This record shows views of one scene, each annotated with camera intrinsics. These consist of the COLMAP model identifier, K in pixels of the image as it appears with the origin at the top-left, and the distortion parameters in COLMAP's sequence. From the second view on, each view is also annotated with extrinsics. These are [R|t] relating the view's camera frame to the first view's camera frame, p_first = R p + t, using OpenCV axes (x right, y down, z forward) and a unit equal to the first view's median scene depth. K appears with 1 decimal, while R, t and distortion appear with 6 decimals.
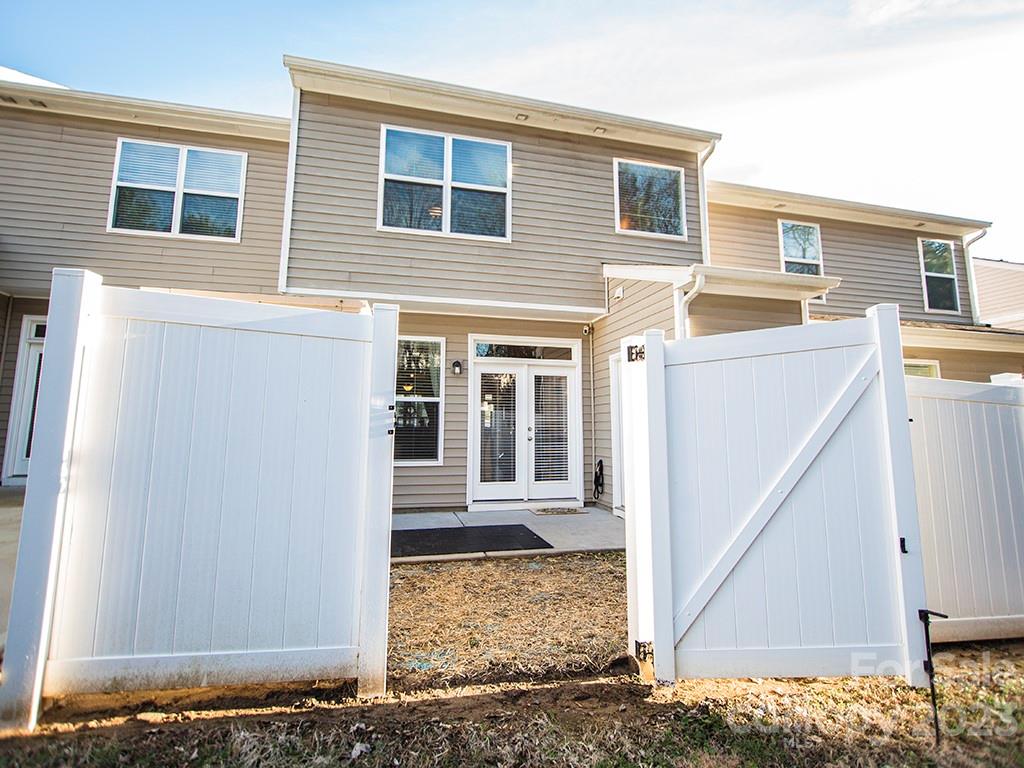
lens RADIAL K [[447.5, 0, 512.0], [0, 447.5, 384.0], [0, 0, 1]] dist [0.001317, 0.000181]
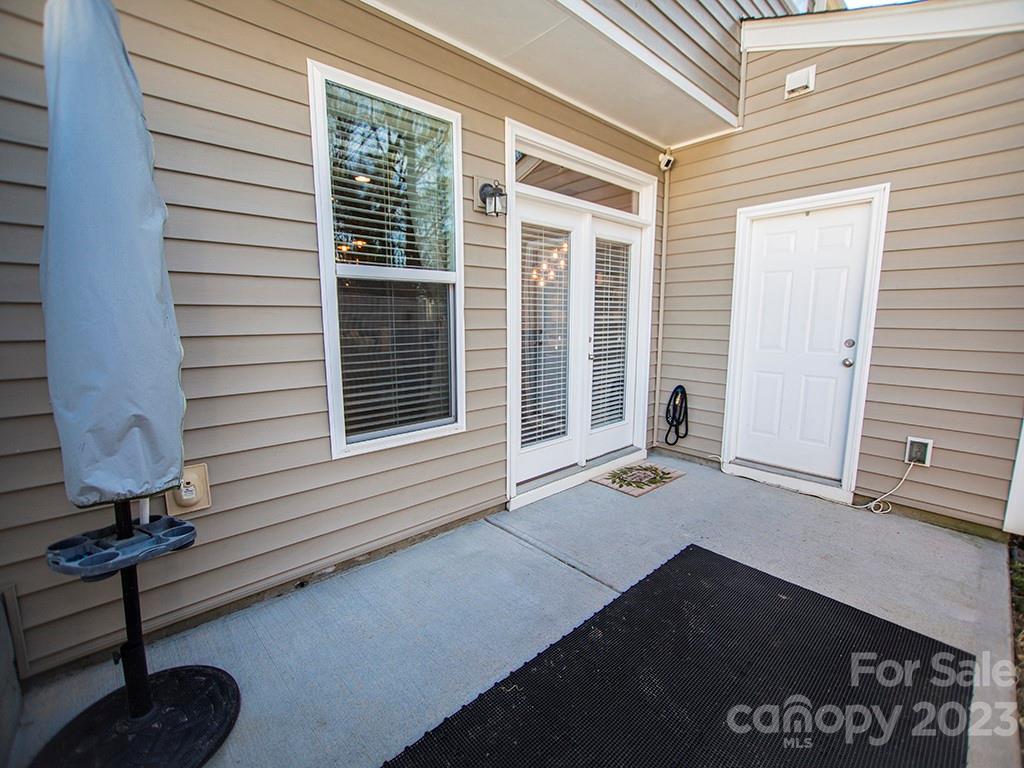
lens RADIAL K [[447.5, 0, 512.0], [0, 447.5, 384.0], [0, 0, 1]] dist [0.001317, 0.000181]
pose [[0.878057, -0.082062, 0.471469, -0.309945], [-0.044143, 0.967099, 0.250540, 0.022758], [-0.476517, -0.240800, 0.845546, 0.587278]]
